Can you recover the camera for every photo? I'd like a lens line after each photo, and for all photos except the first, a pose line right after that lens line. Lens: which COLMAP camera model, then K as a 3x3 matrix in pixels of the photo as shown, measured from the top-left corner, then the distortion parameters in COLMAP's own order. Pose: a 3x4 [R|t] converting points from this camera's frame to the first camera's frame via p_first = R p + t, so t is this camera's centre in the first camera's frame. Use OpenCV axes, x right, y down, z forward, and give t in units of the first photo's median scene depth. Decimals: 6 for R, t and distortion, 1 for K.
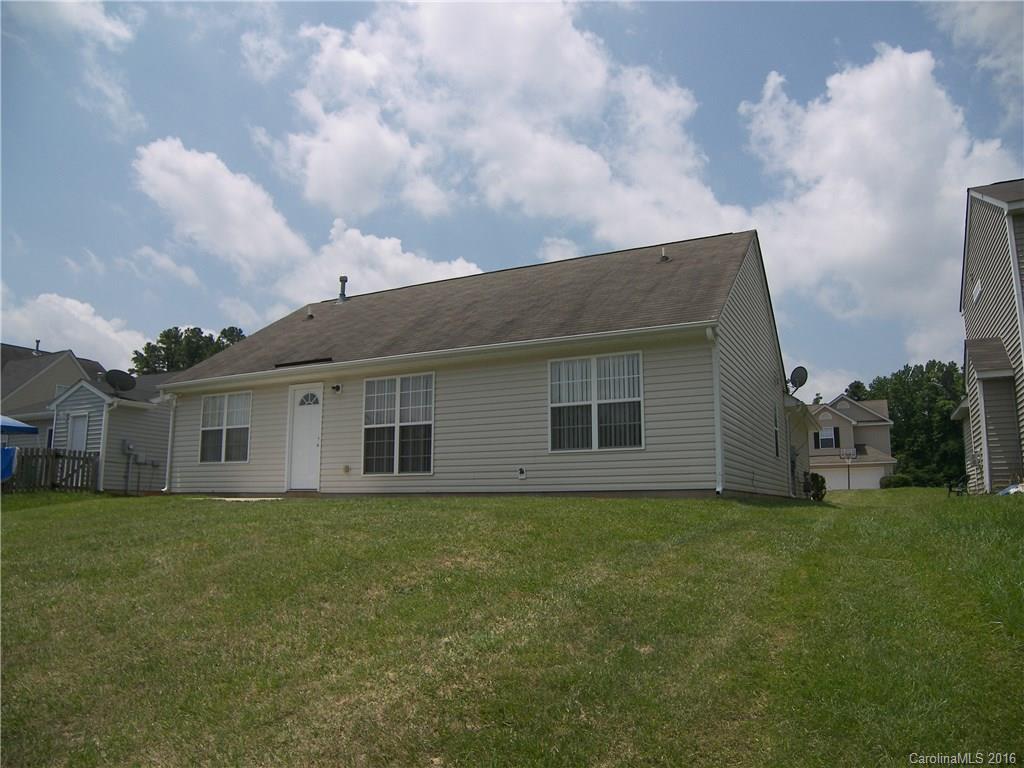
lens RADIAL K [[719.8, 0, 512.0], [0, 719.8, 384.0], [0, 0, 1]] dist [-0.109694, 0.006669]
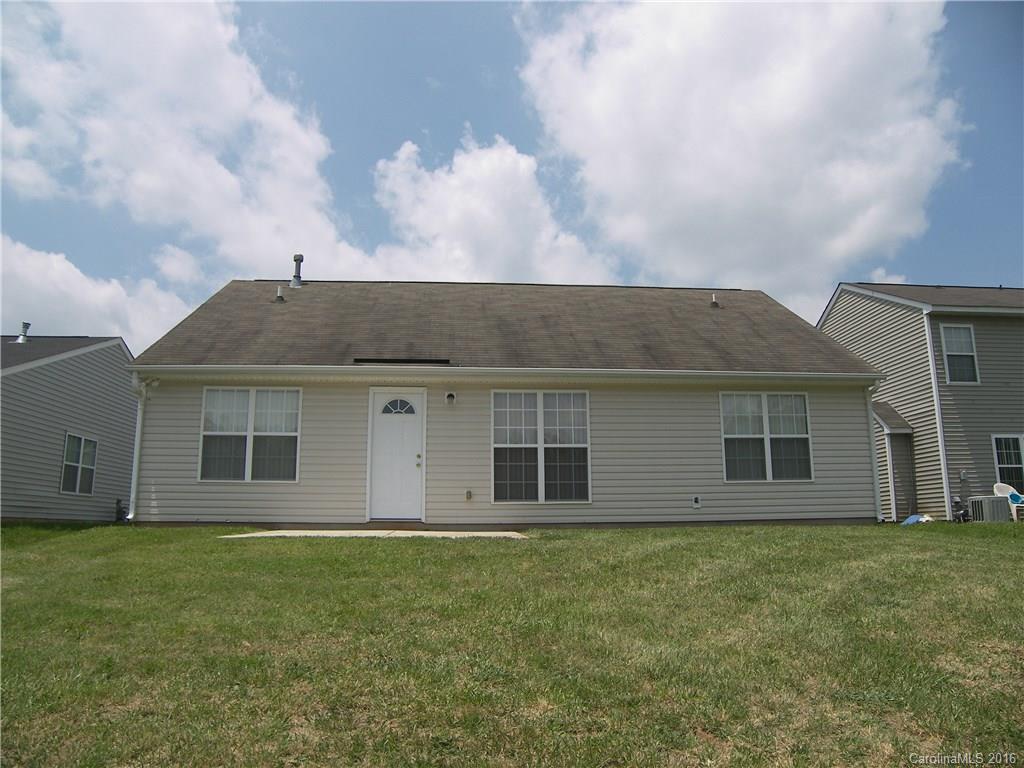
lens RADIAL K [[710.8, 0, 514.7], [0, 710.8, 392.7], [0, 0, 1]] dist [-0.116370, 0.001519]
pose [[0.847422, 0.102692, 0.520894, -0.640526], [-0.080827, 0.994633, -0.064594, 0.050384], [-0.524731, 0.012636, 0.851174, 0.271423]]
